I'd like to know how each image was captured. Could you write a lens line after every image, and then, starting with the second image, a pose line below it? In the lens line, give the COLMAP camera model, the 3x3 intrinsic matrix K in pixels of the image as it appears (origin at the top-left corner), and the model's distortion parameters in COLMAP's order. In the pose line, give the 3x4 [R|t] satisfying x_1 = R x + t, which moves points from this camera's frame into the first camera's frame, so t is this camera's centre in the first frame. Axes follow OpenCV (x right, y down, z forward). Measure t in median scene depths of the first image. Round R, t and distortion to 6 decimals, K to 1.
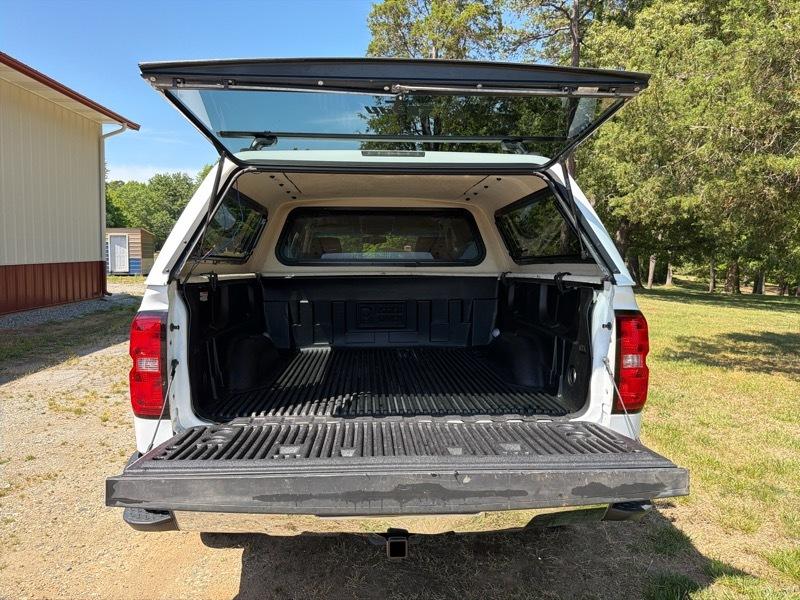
lens RADIAL K [[566.8, 0, 395.2], [0, 566.8, 296.0], [0, 0, 1]] dist [0.033821, -0.043572]
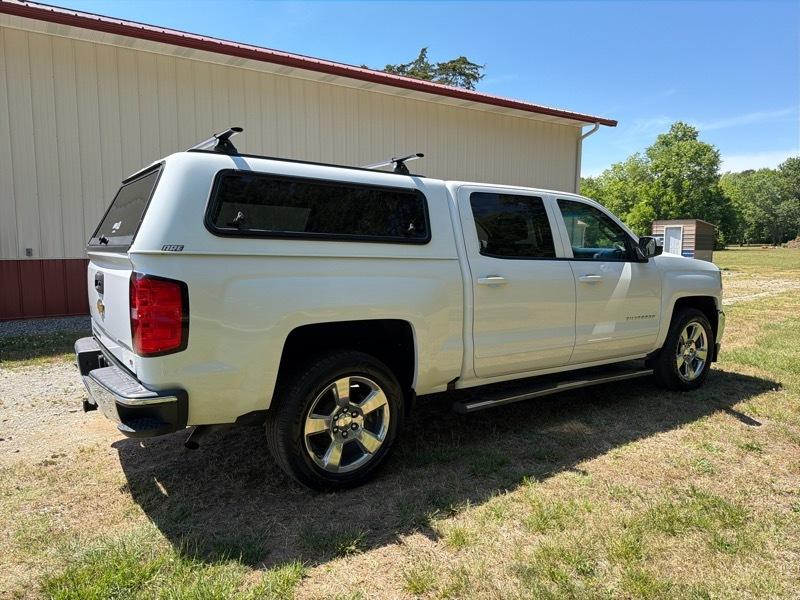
lens RADIAL K [[566.8, 0, 402.4], [0, 566.8, 302.7], [0, 0, 1]] dist [0.033821, -0.043572]
pose [[0.527322, 0.083487, -0.845554, 0.813566], [-0.064282, 0.996229, 0.058275, -0.008915], [0.847231, 0.023625, 0.530700, 0.379323]]
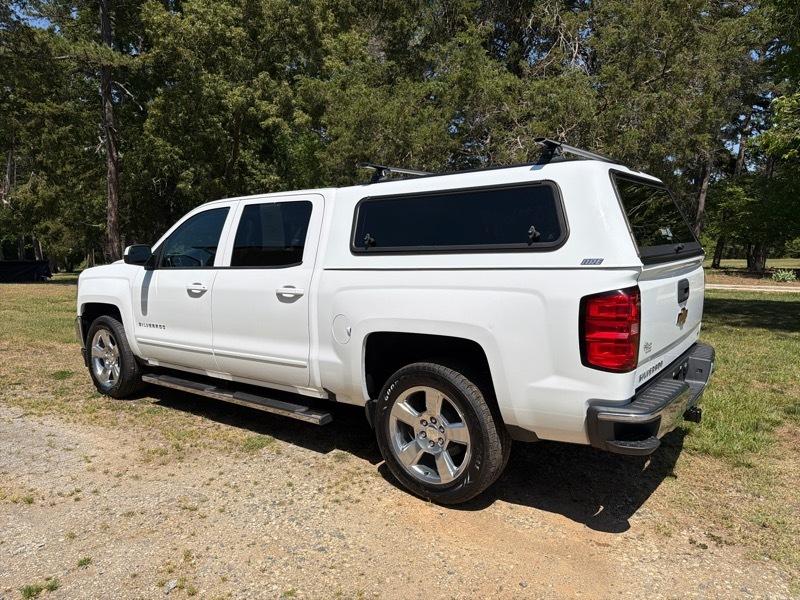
lens RADIAL K [[566.8, 0, 403.2], [0, 566.8, 303.7], [0, 0, 1]] dist [0.033821, -0.043572]
pose [[0.639020, -0.106661, 0.761759, -0.756589], [0.076713, 0.994239, 0.074860, -0.031203], [-0.765356, 0.010600, 0.643520, 0.249484]]
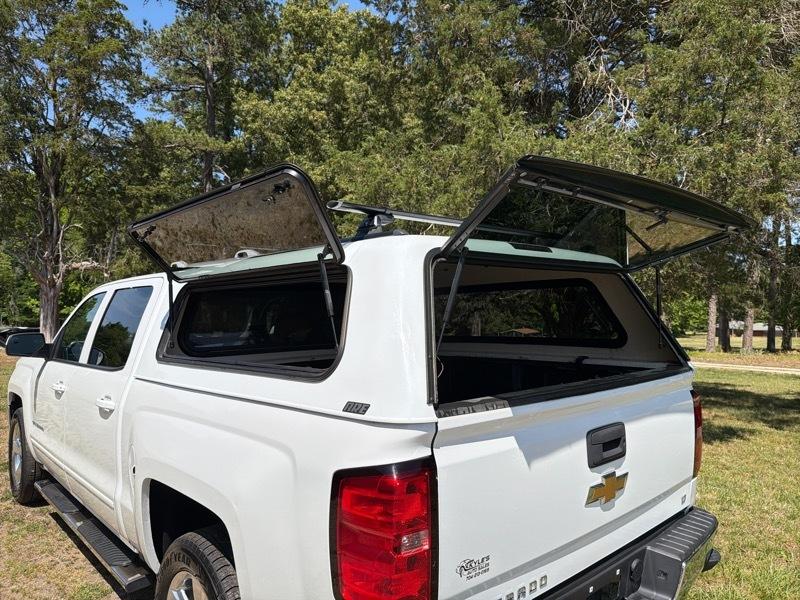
lens RADIAL K [[566.8, 0, 399.5], [0, 566.8, 304.8], [0, 0, 1]] dist [0.033821, -0.043572]
pose [[0.776303, -0.007548, 0.630315, -0.382440], [0.056749, 0.996705, -0.057957, -0.054889], [-0.627801, 0.080762, 0.774173, 0.200174]]
